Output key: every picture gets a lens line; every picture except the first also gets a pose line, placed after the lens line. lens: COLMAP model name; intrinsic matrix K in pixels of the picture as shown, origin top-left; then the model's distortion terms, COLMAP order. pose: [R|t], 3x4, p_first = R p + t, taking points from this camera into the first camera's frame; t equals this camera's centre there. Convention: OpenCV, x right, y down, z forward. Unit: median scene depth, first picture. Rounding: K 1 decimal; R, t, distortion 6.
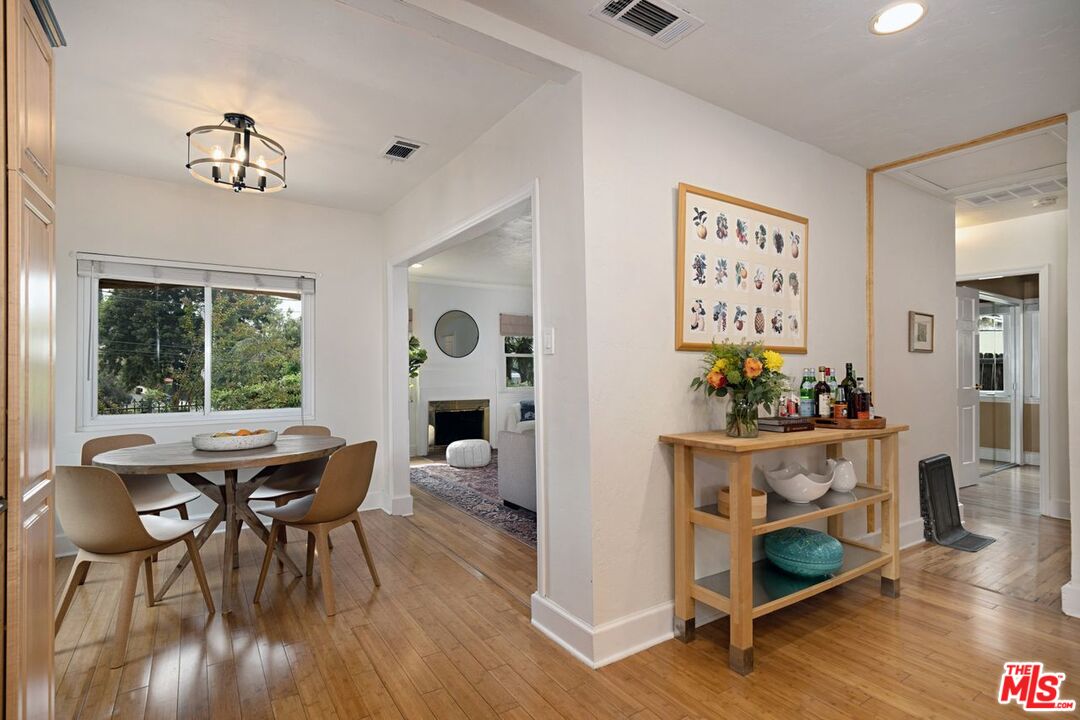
lens RADIAL K [[523.2, 0, 538.4], [0, 523.2, 362.1], [0, 0, 1]] dist [0.024048, -0.000153]
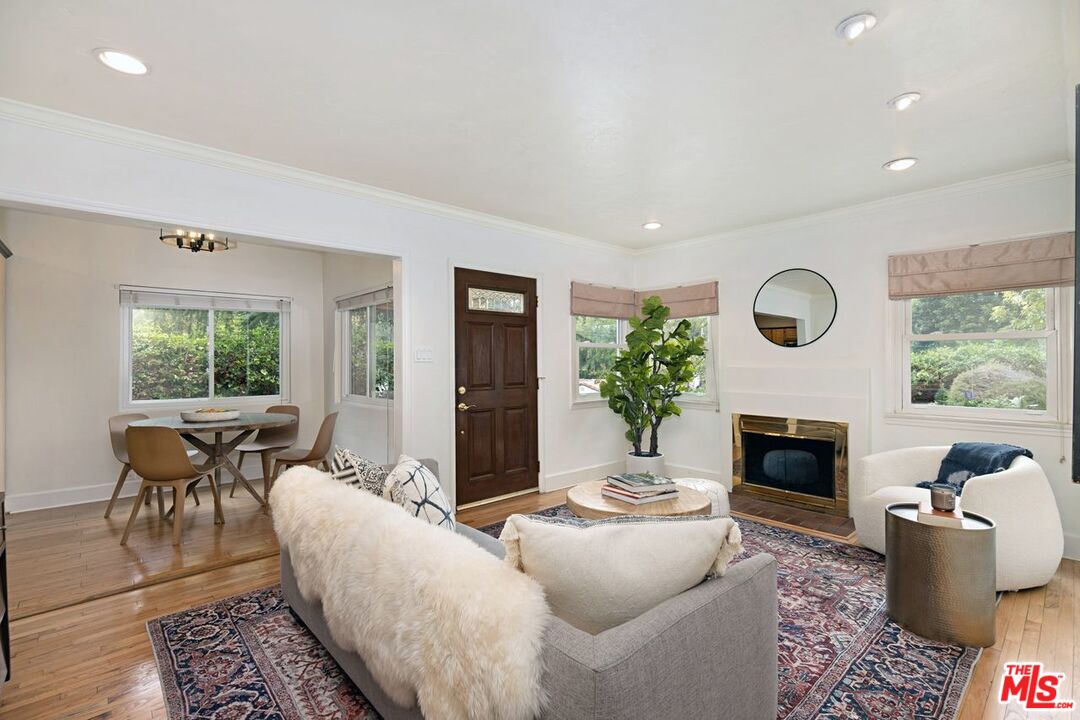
lens RADIAL K [[493.3, 0, 541.0], [0, 493.3, 355.8], [0, 0, 1]] dist [0.001096, 0.000171]
pose [[0.164275, -0.011542, -0.986347, 0.497277], [0.015583, 0.999837, -0.009104, 0.002152], [0.986292, -0.013874, 0.164428, 0.866960]]
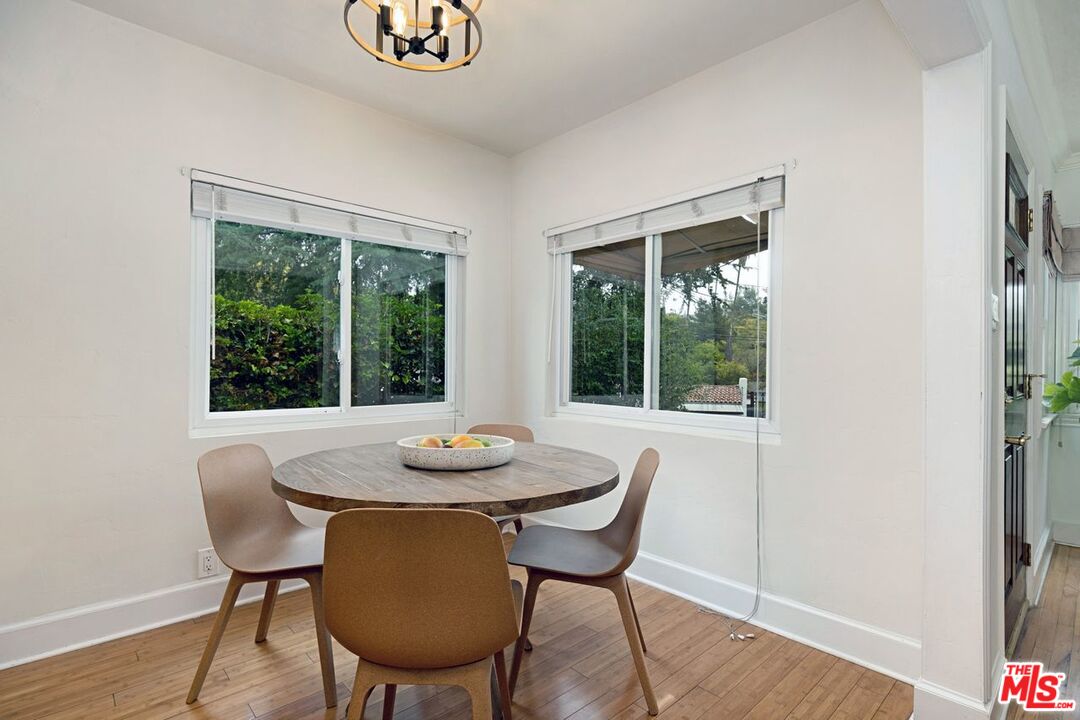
lens RADIAL K [[523.2, 0, 543.2], [0, 523.2, 363.6], [0, 0, 1]] dist [0.024048, -0.000153]
pose [[0.175481, -0.000532, -0.984483, 0.038334], [0.007201, 0.999974, 0.000743, 0.020983], [0.984457, -0.007220, 0.175480, 0.515714]]
